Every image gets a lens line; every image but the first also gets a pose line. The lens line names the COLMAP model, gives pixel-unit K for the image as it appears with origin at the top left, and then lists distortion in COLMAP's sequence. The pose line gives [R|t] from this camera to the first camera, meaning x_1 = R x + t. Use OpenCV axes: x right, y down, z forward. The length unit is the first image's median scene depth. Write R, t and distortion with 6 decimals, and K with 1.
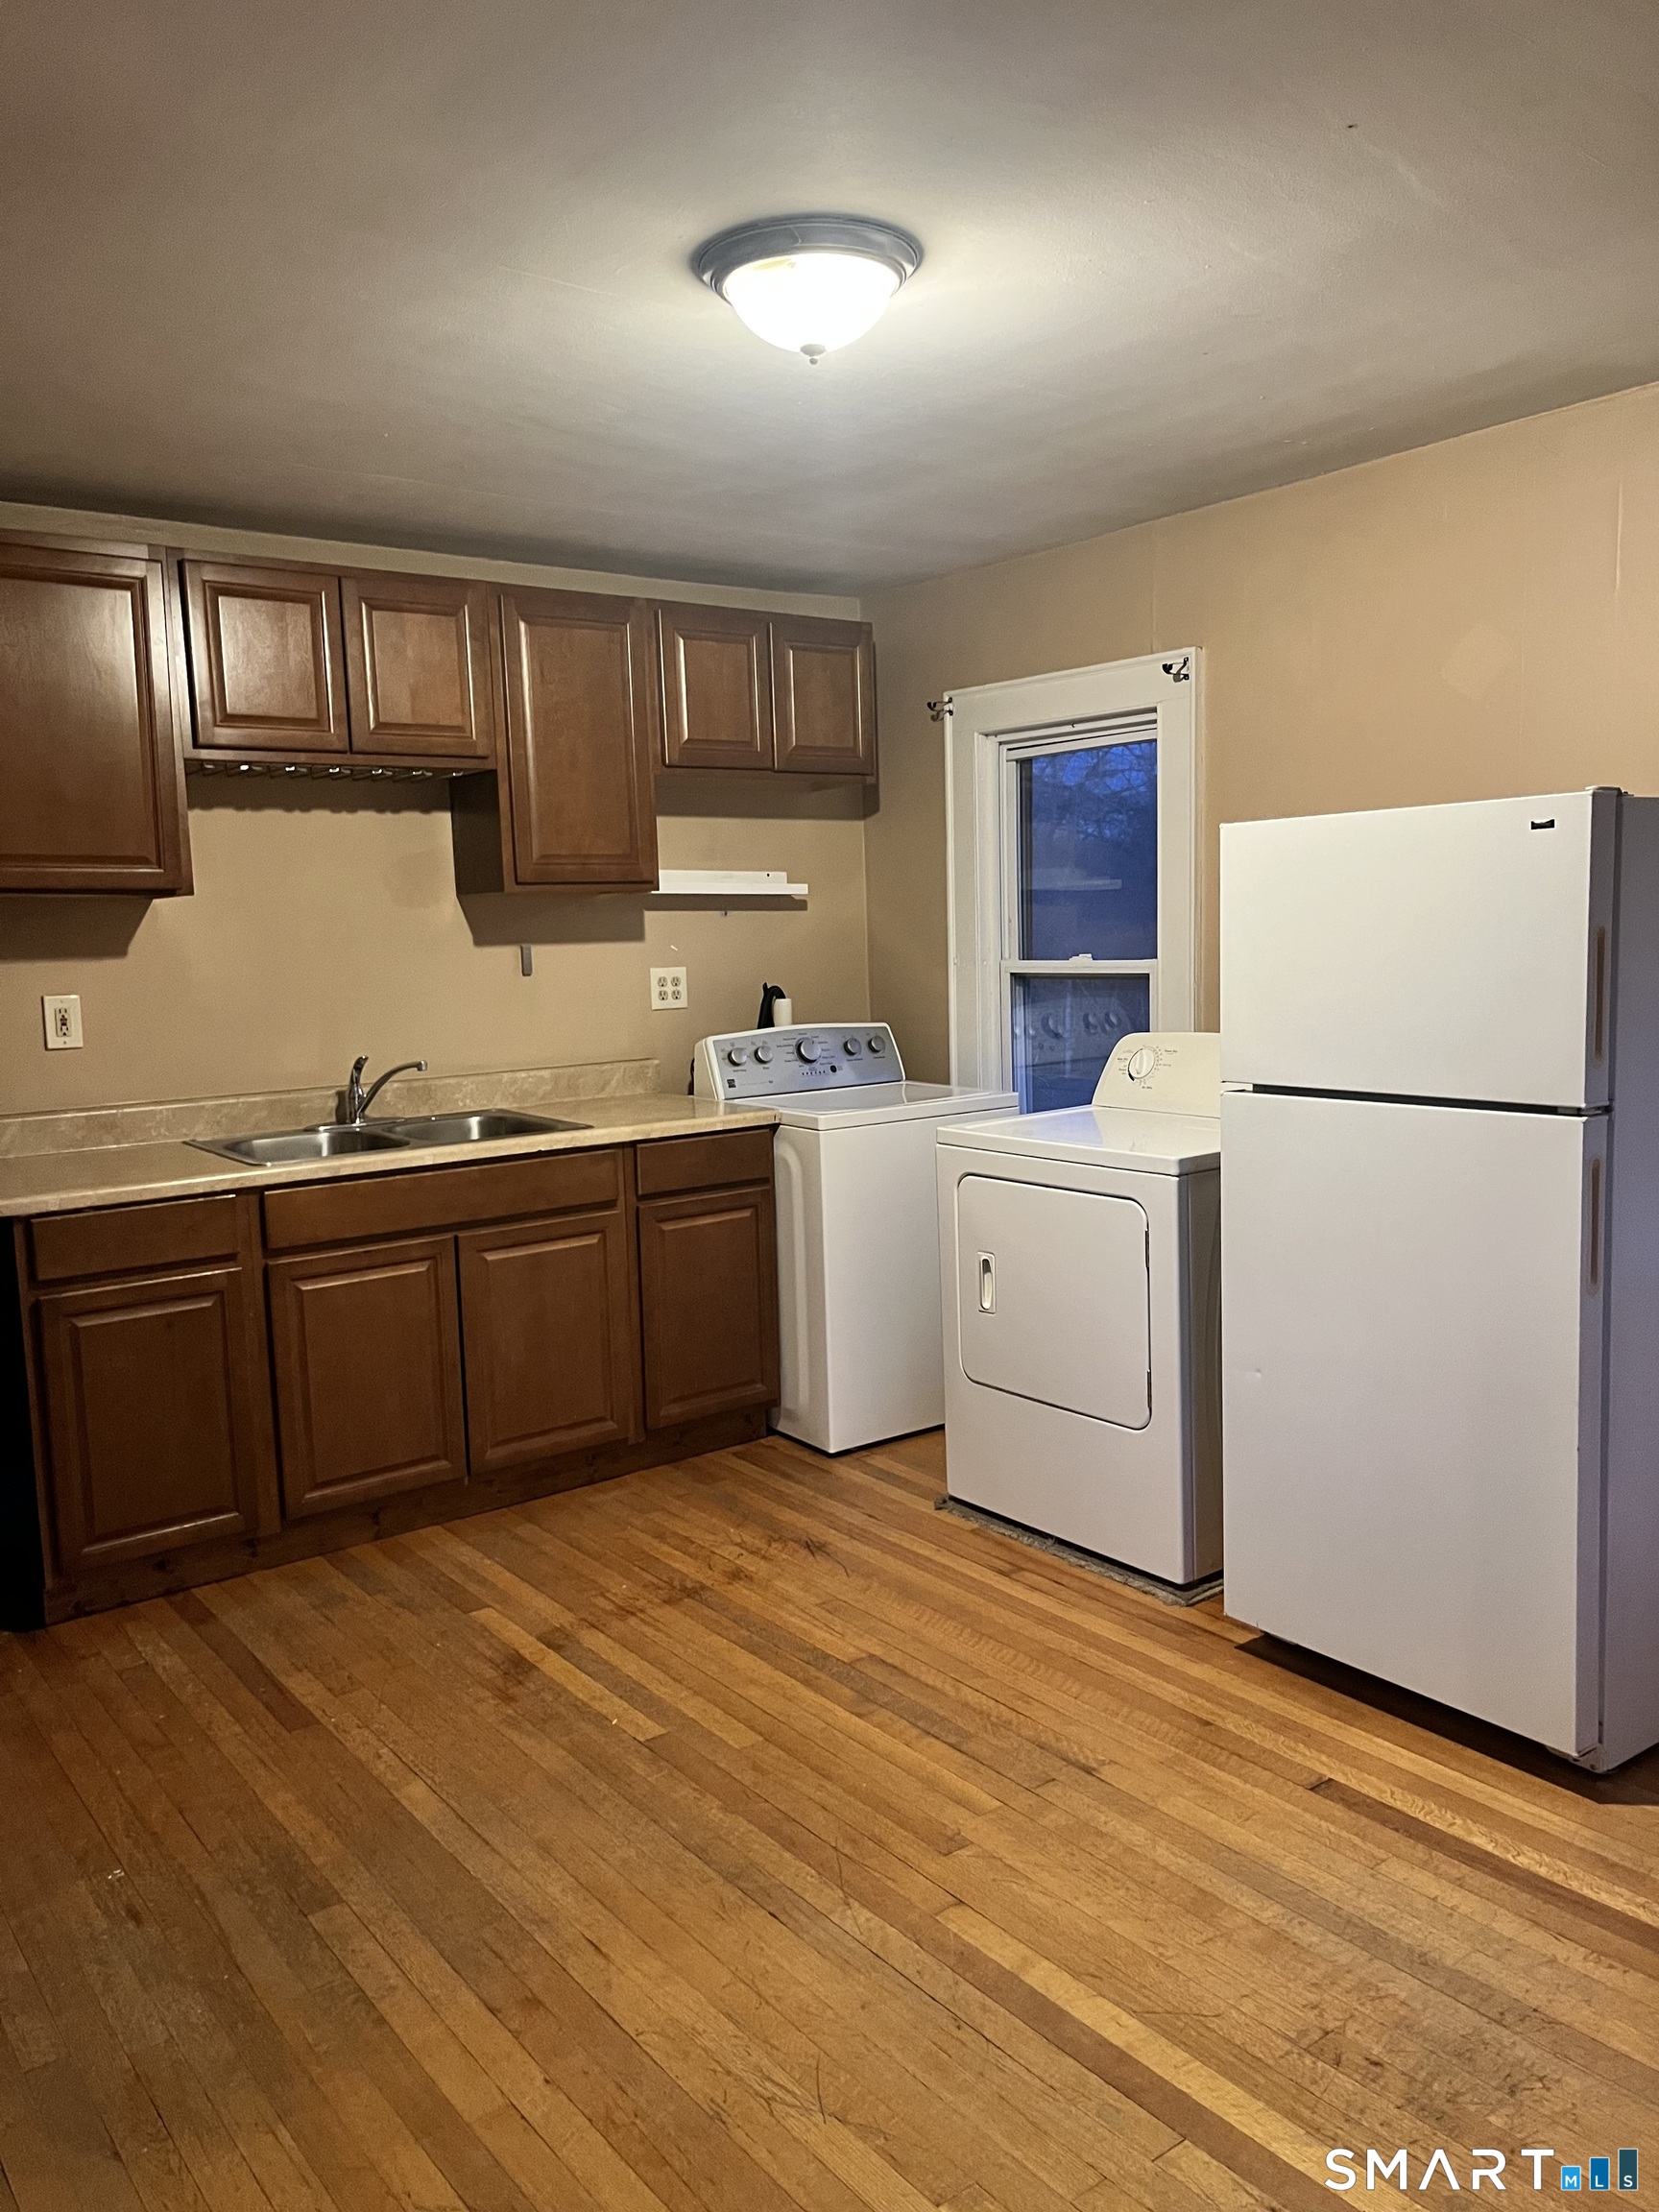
lens RADIAL K [[1674.0, 0, 827.3], [0, 1674.0, 1139.4], [0, 0, 1]] dist [0.054719, -0.069307]
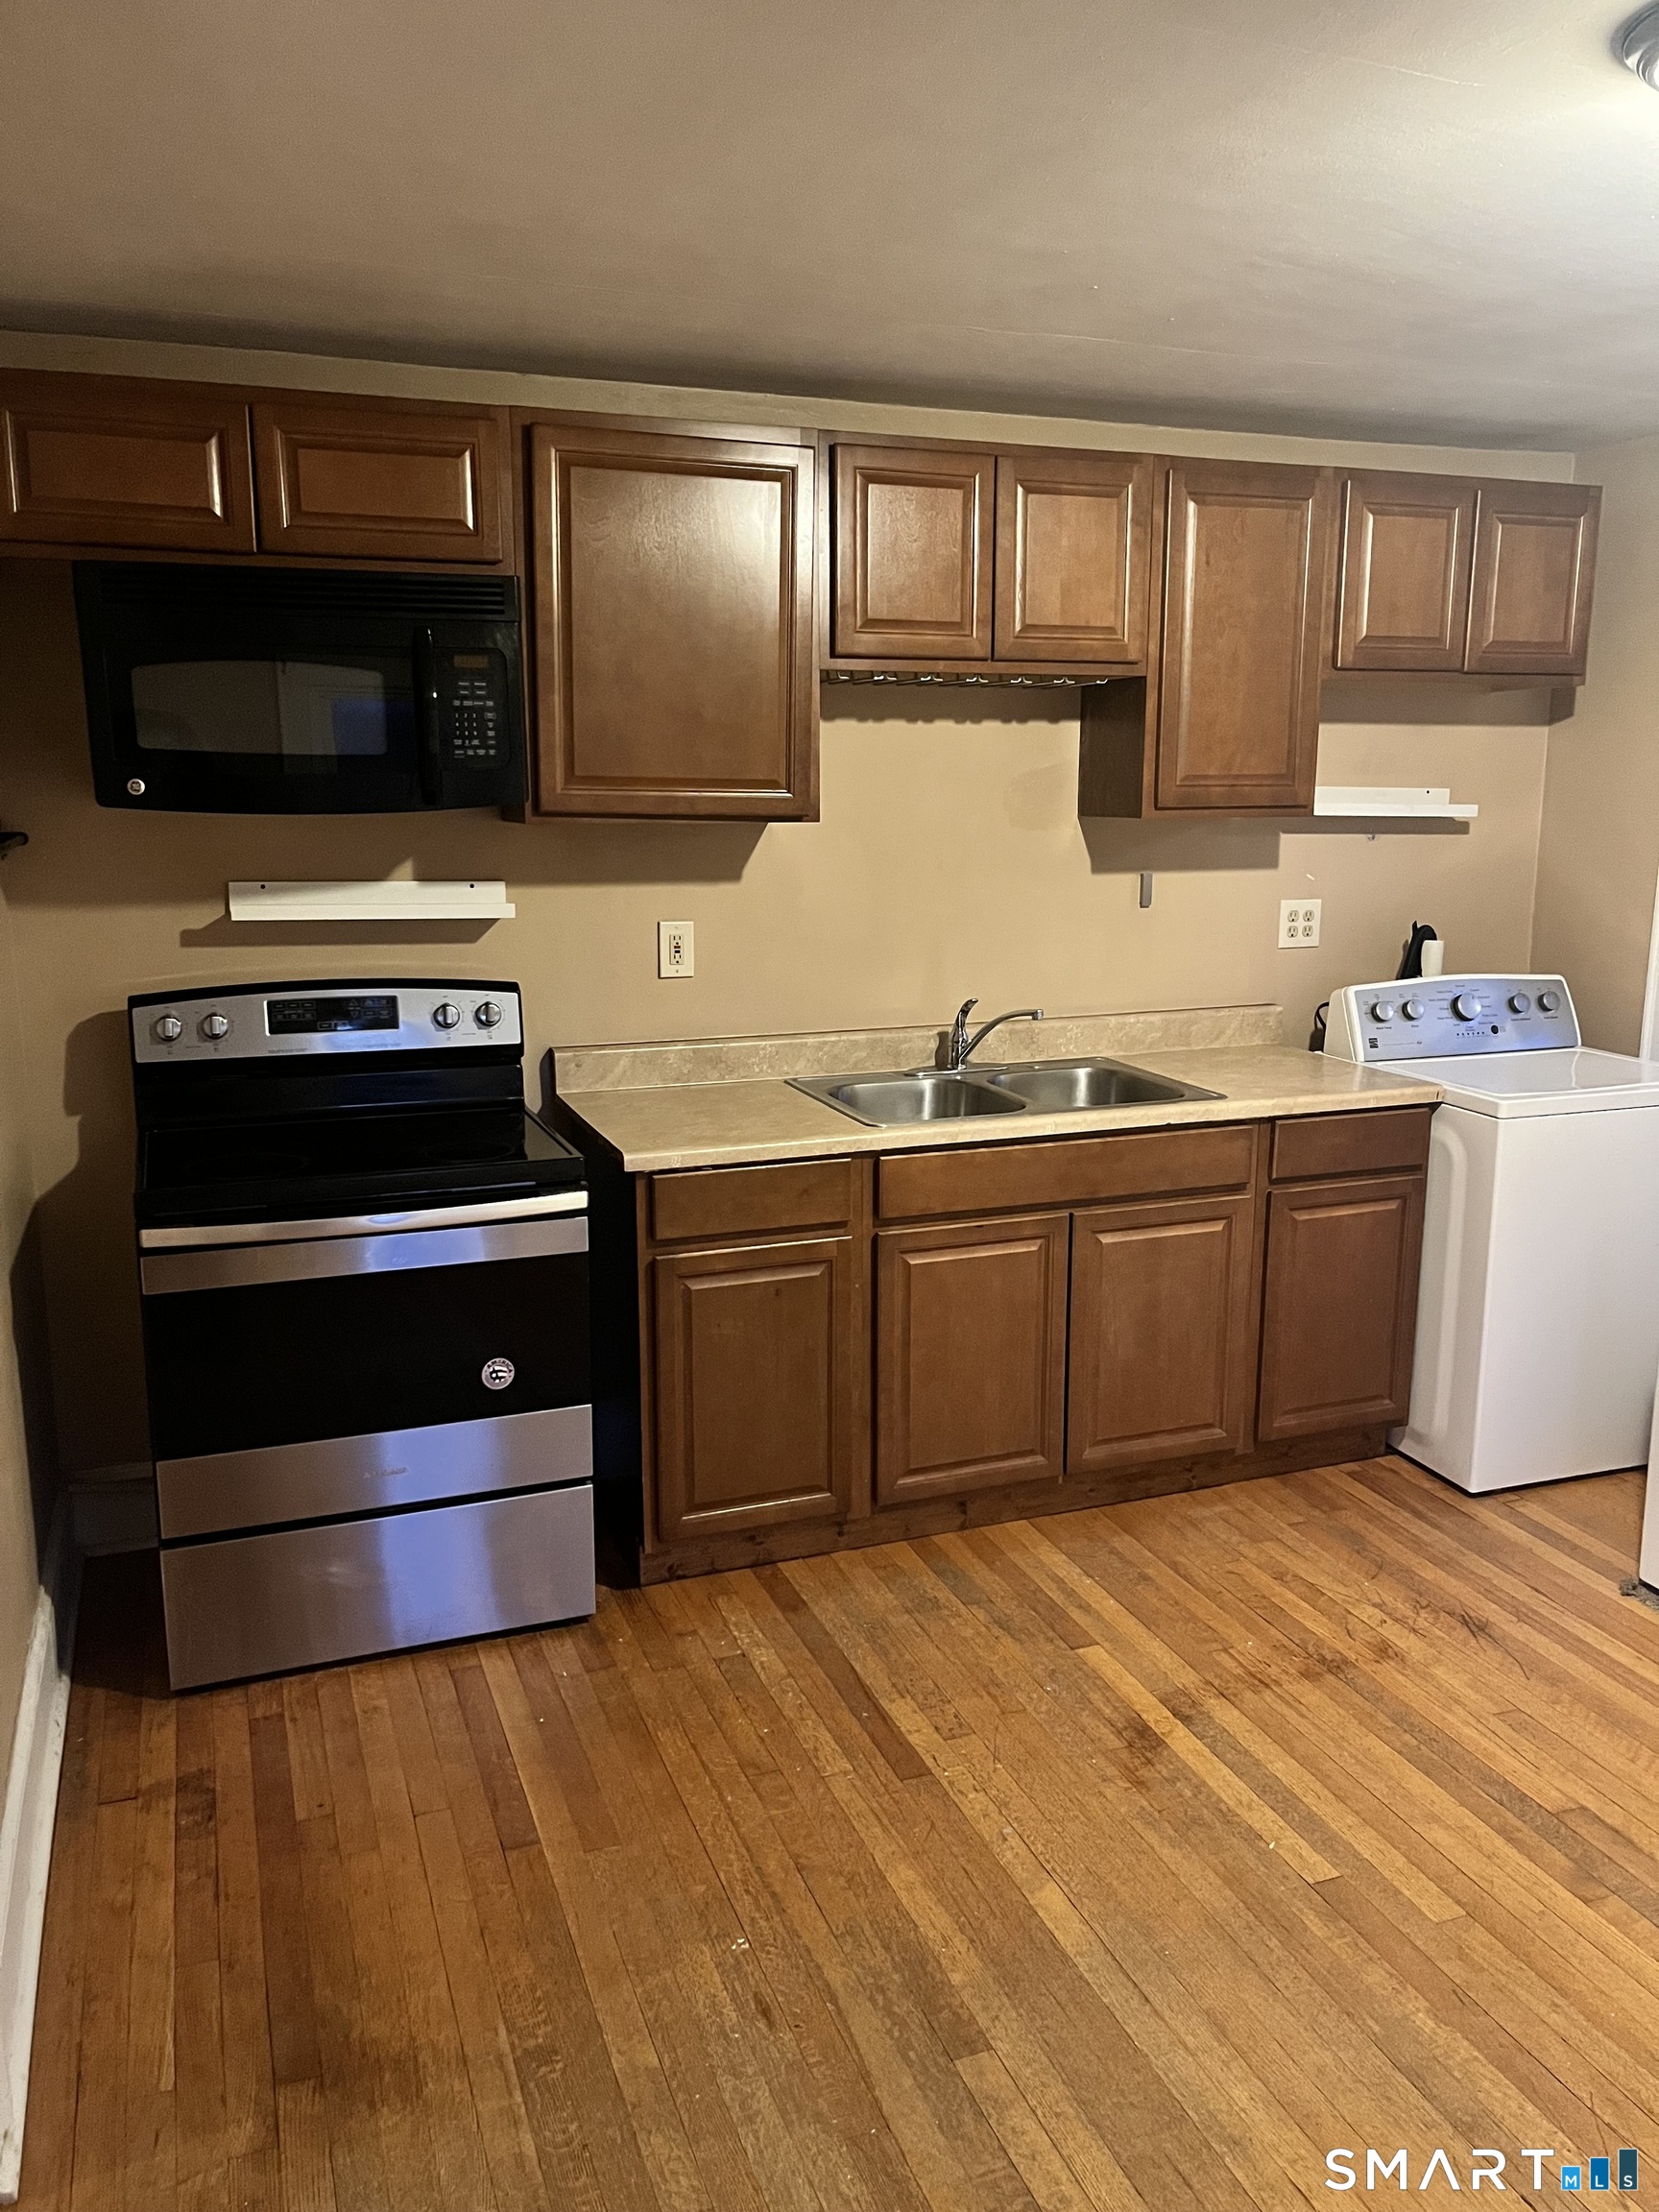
lens RADIAL K [[1674.0, 0, 827.3], [0, 1674.0, 1139.4], [0, 0, 1]] dist [0.054719, -0.069307]
pose [[0.959265, 0.086097, -0.269069, -0.110553], [-0.063184, 0.993687, 0.092702, -0.057495], [0.275351, -0.071925, 0.958649, 0.111537]]
